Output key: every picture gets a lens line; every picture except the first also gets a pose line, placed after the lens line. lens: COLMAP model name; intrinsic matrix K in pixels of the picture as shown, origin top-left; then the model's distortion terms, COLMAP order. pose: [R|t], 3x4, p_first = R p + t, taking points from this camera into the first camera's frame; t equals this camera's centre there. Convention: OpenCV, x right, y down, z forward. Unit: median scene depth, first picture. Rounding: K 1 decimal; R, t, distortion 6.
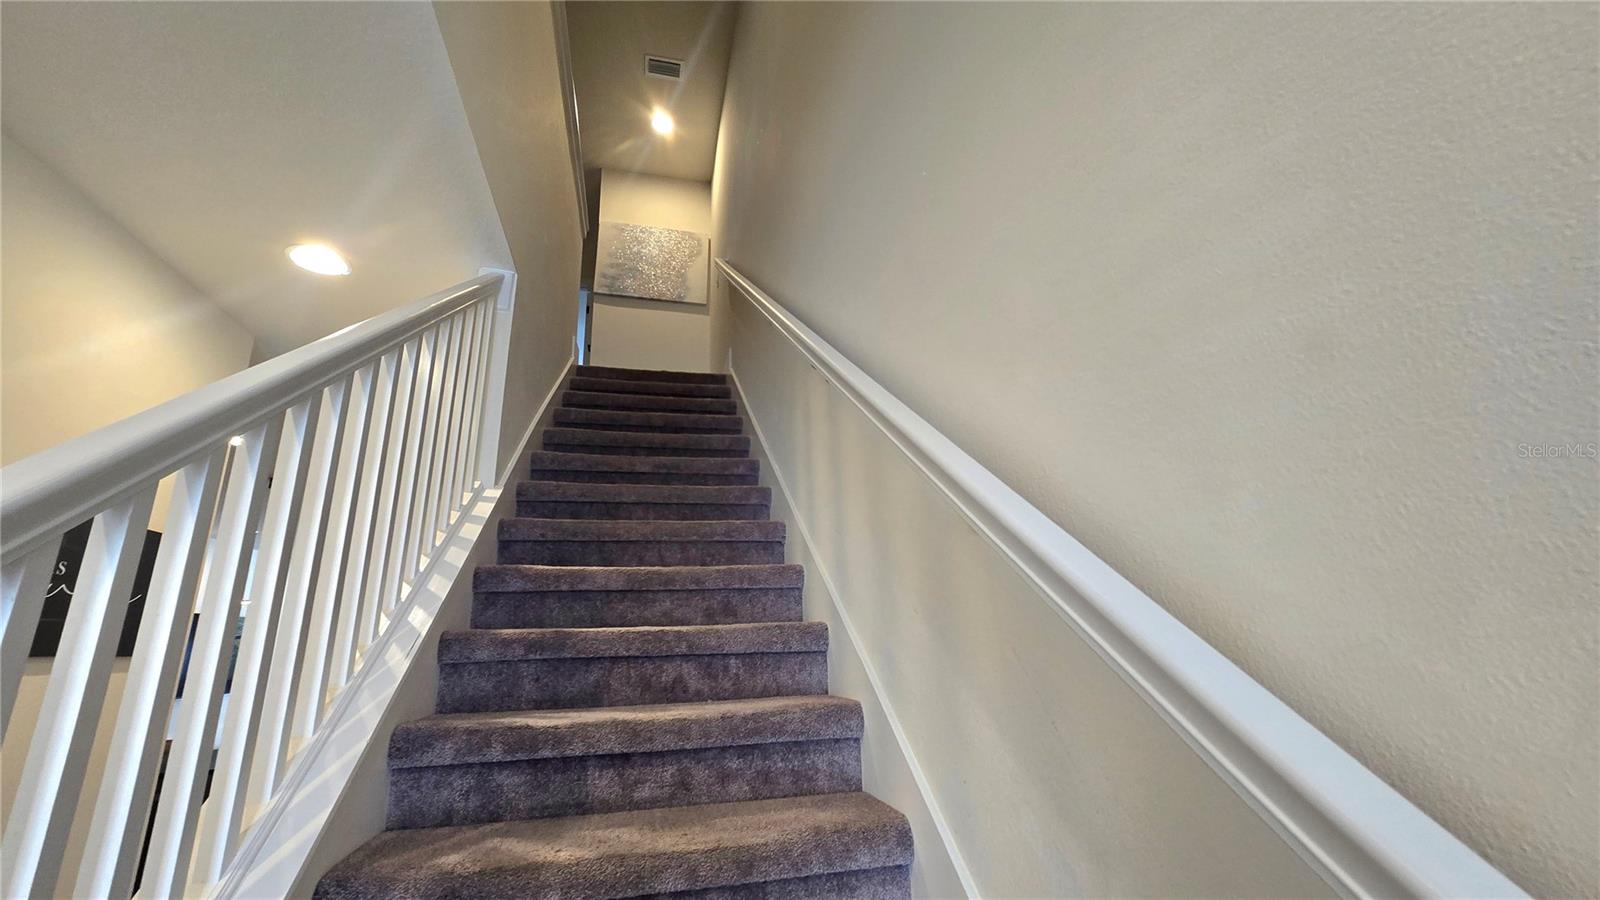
lens RADIAL K [[657.3, 0, 796.2], [0, 657.3, 458.9], [0, 0, 1]] dist [-0.015086, 0.005272]
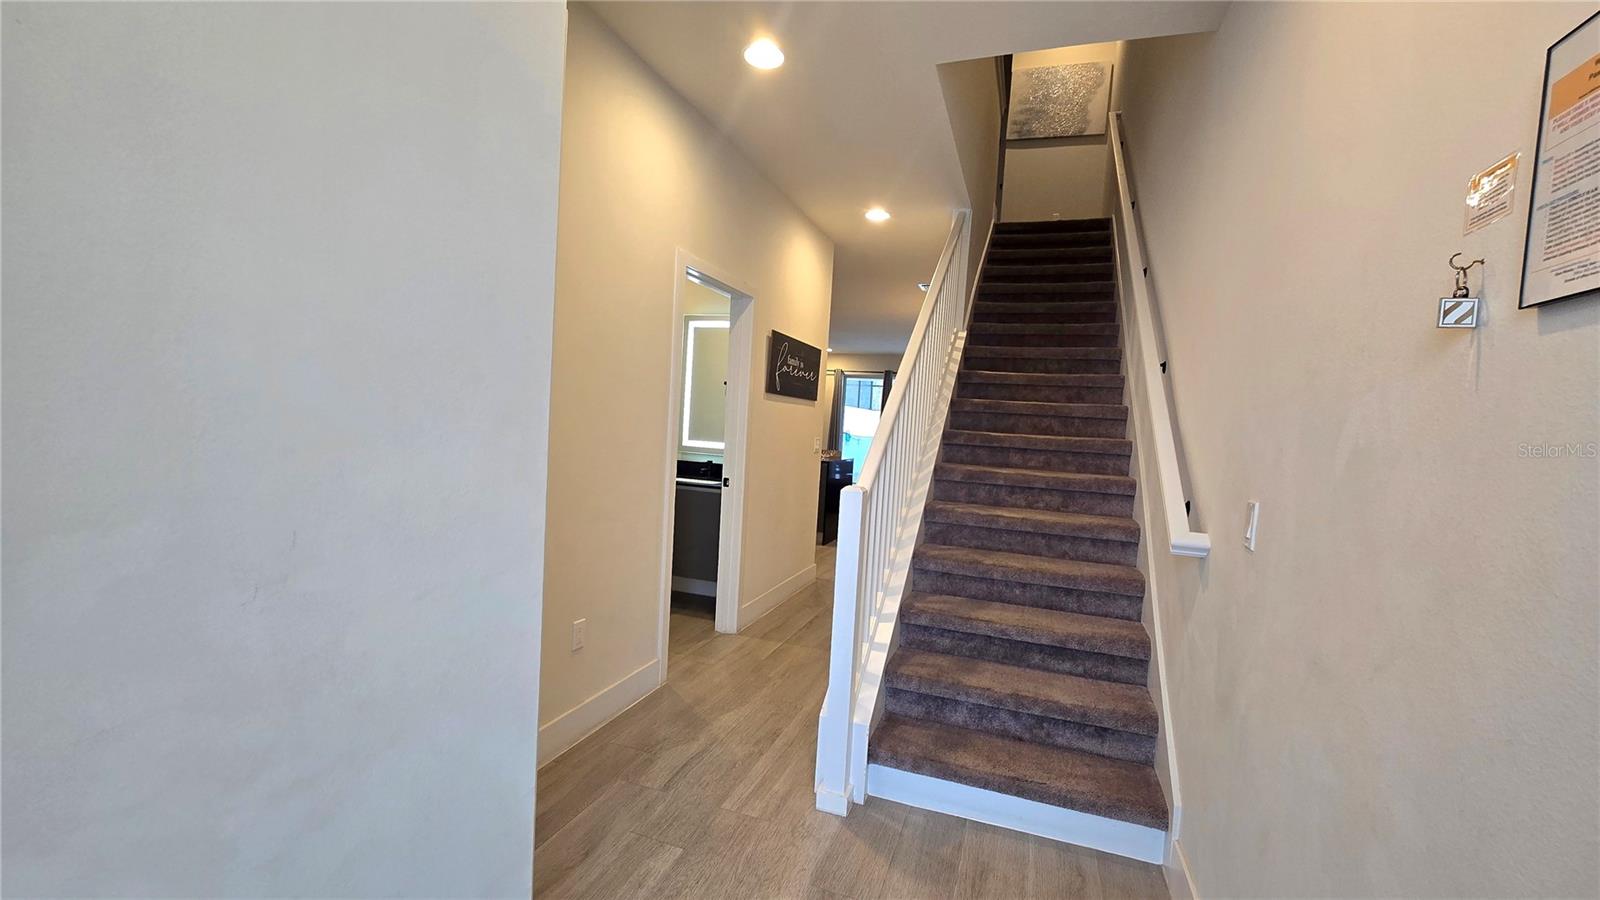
lens RADIAL K [[657.3, 0, 801.0], [0, 657.3, 459.4], [0, 0, 1]] dist [-0.015086, 0.005272]
pose [[0.840575, 0.111892, -0.530014, 0.271793], [0.066916, 0.949492, 0.306574, -0.264923], [0.537547, -0.293165, 0.790631, -1.118001]]
